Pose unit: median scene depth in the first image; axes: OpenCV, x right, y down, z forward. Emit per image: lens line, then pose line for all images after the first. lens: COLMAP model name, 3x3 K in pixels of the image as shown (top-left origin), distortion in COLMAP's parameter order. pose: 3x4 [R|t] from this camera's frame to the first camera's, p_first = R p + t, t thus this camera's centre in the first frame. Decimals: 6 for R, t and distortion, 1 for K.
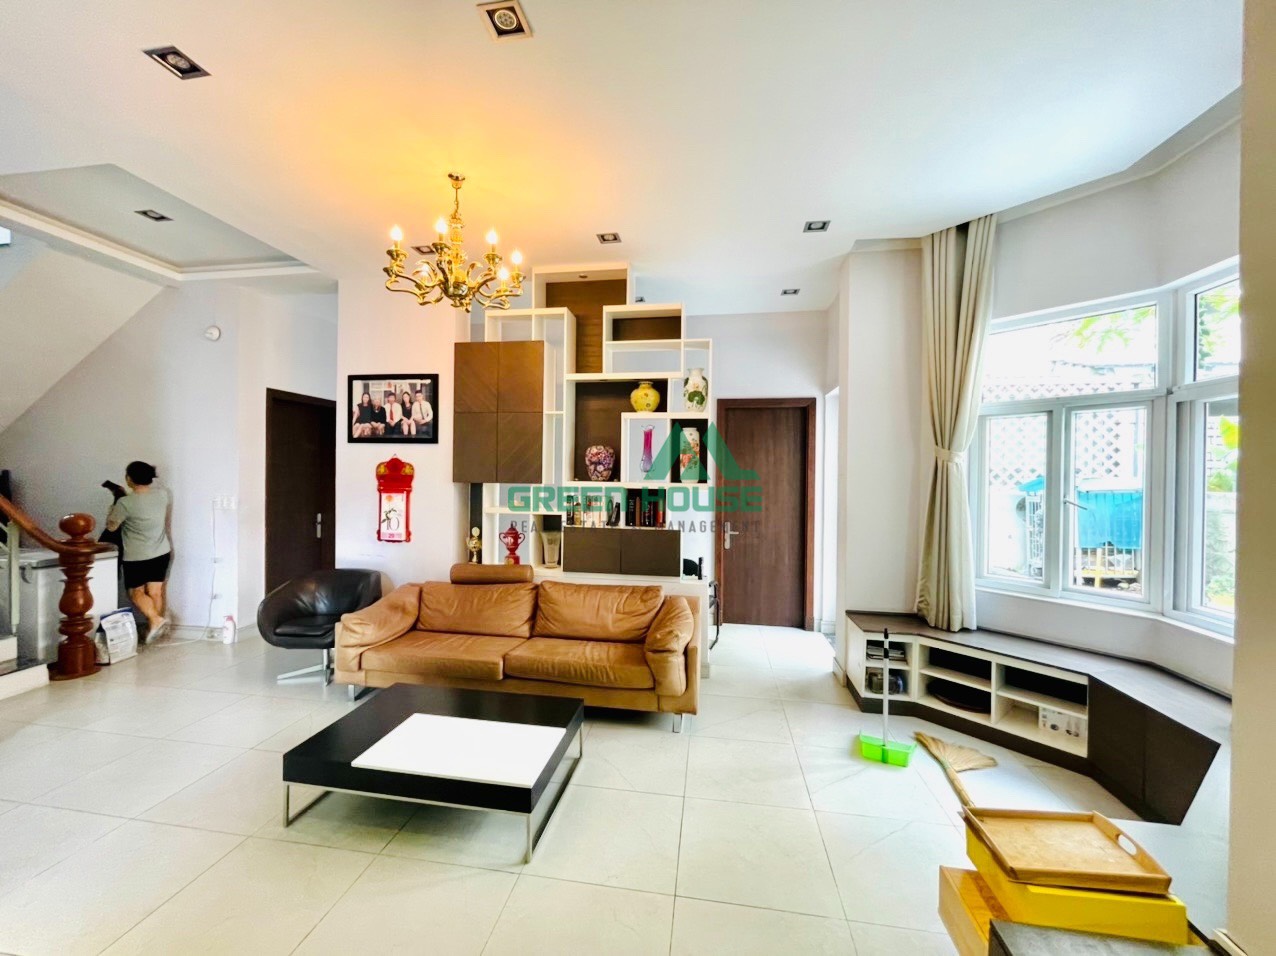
lens RADIAL K [[519.0, 0, 628.7], [0, 519.0, 477.3], [0, 0, 1]] dist [-0.000037, -0.001321]
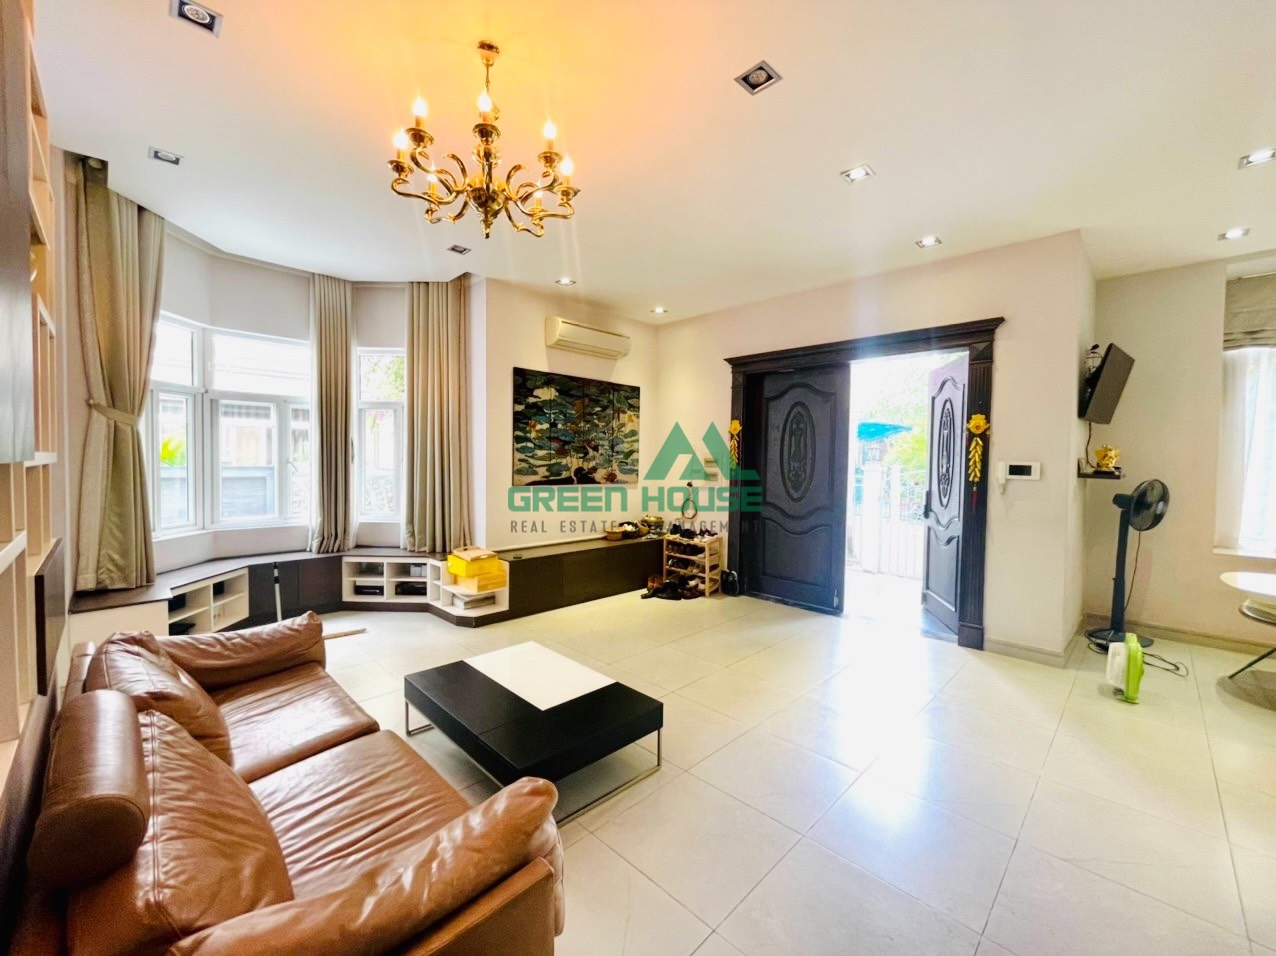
lens RADIAL K [[519.0, 0, 628.7], [0, 519.0, 477.3], [0, 0, 1]] dist [-0.000037, -0.001321]
pose [[-0.811319, -0.043941, 0.582950, -0.790481], [-0.019993, 0.998673, 0.047452, 0.000321], [-0.584261, 0.026843, -0.811121, 1.243121]]
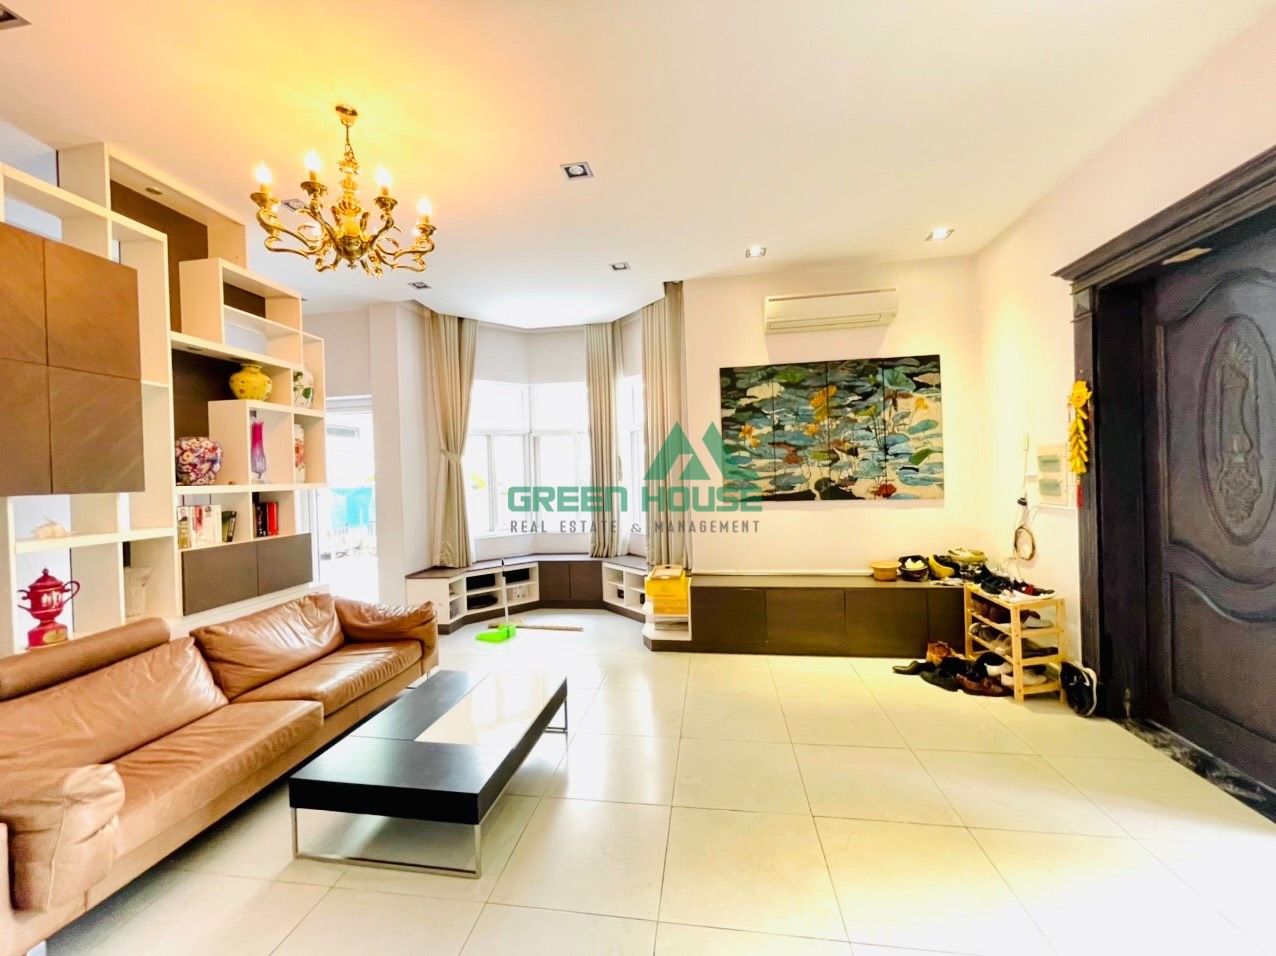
lens RADIAL K [[519.0, 0, 628.7], [0, 519.0, 477.3], [0, 0, 1]] dist [-0.000037, -0.001321]
pose [[-0.002428, -0.017771, 0.999839, -0.966499], [0.038344, 0.999105, 0.017851, 0.007353], [-0.999262, 0.038381, -0.001745, 0.472224]]
